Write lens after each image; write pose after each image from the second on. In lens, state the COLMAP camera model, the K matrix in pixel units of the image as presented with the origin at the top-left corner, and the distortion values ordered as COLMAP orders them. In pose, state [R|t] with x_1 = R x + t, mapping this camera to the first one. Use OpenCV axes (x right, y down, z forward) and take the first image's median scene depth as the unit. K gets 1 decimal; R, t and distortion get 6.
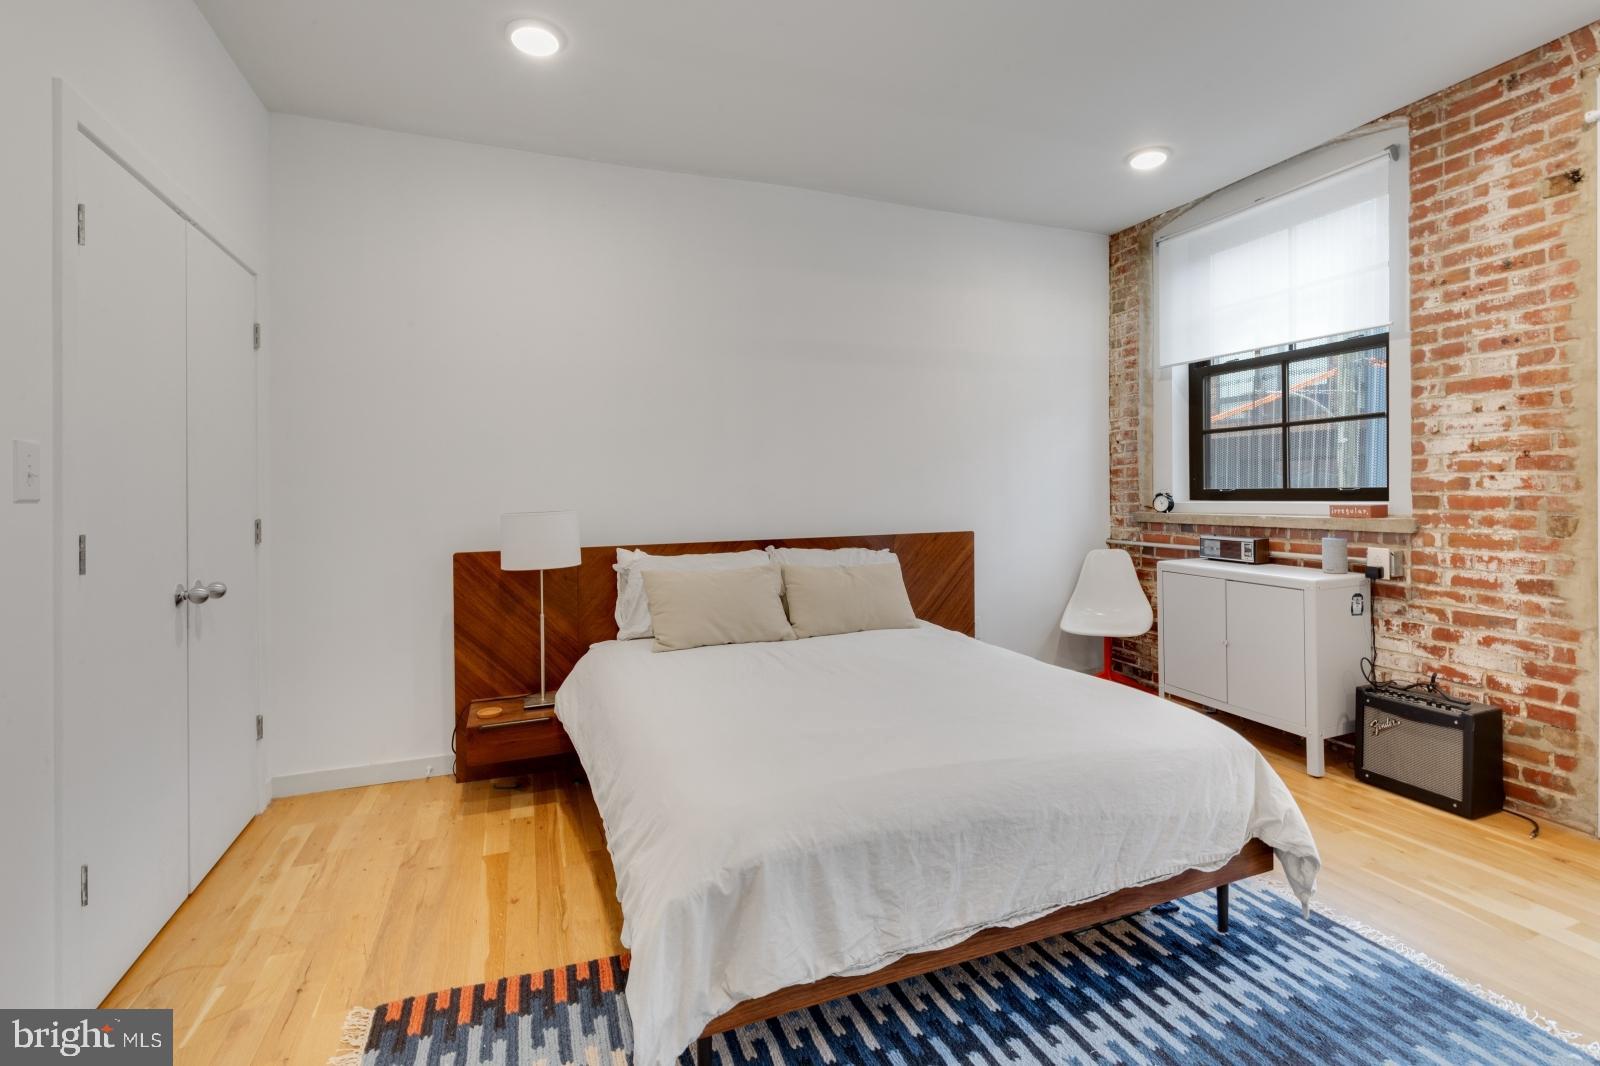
lens RADIAL K [[734.7, 0, 799.6], [0, 734.7, 487.8], [0, 0, 1]] dist [0.004099, -0.002375]
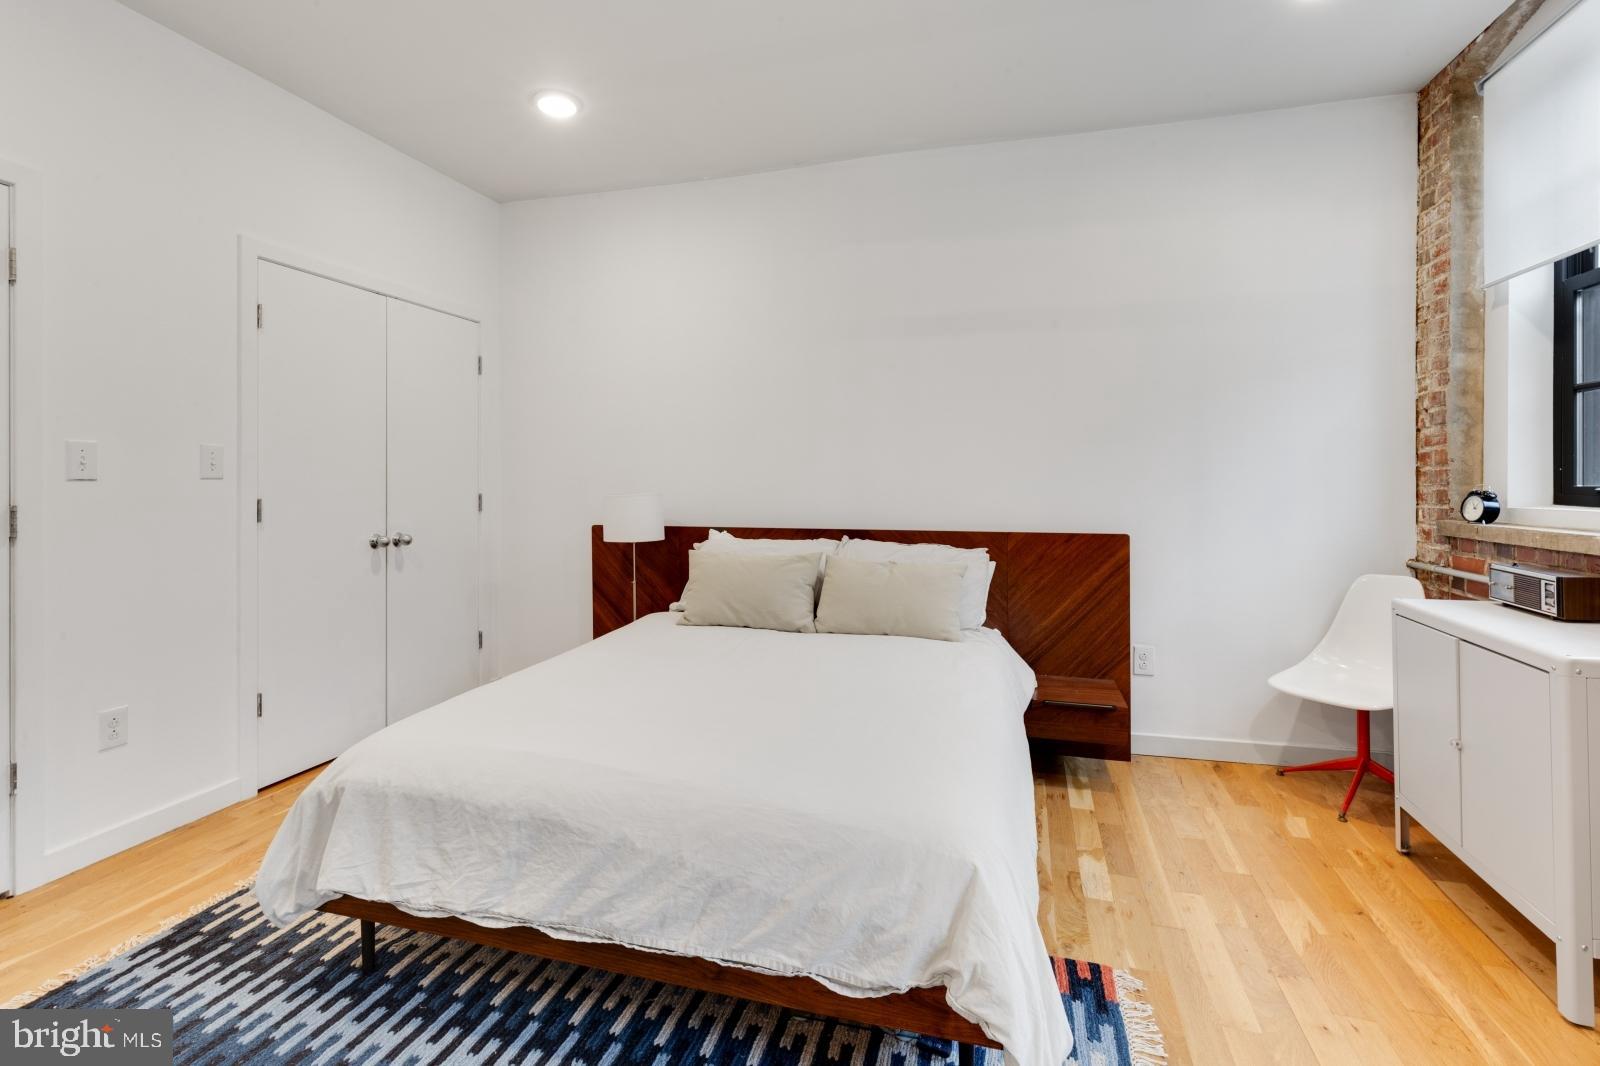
lens RADIAL K [[734.7, 0, 791.5], [0, 734.7, 477.7], [0, 0, 1]] dist [0.004099, -0.002375]
pose [[0.792427, 0.012057, -0.609847, 0.569776], [-0.009167, 0.999927, 0.007858, -0.005167], [0.609898, -0.000637, 0.792480, 0.222089]]
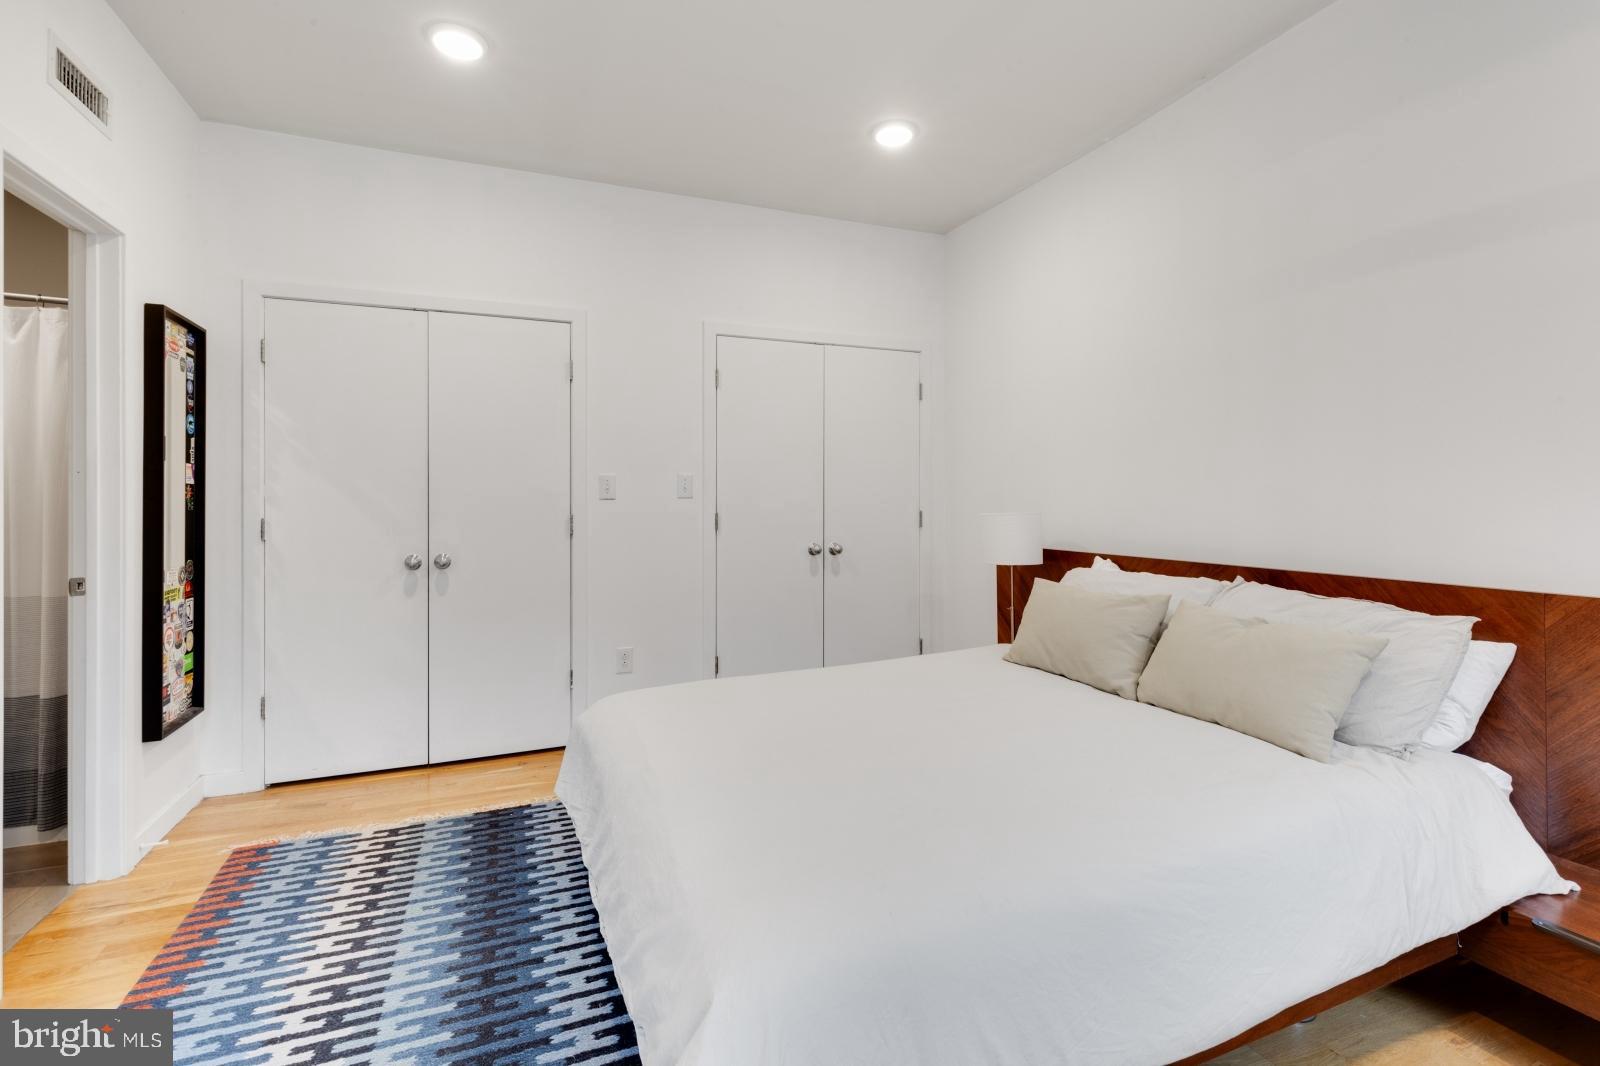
lens RADIAL K [[734.7, 0, 810.6], [0, 734.7, 494.7], [0, 0, 1]] dist [0.004099, -0.002375]
pose [[0.032798, 0.010266, -0.999409, 0.732180], [0.007071, 0.999920, 0.010504, -0.008242], [0.999437, -0.007411, 0.032723, 0.670584]]
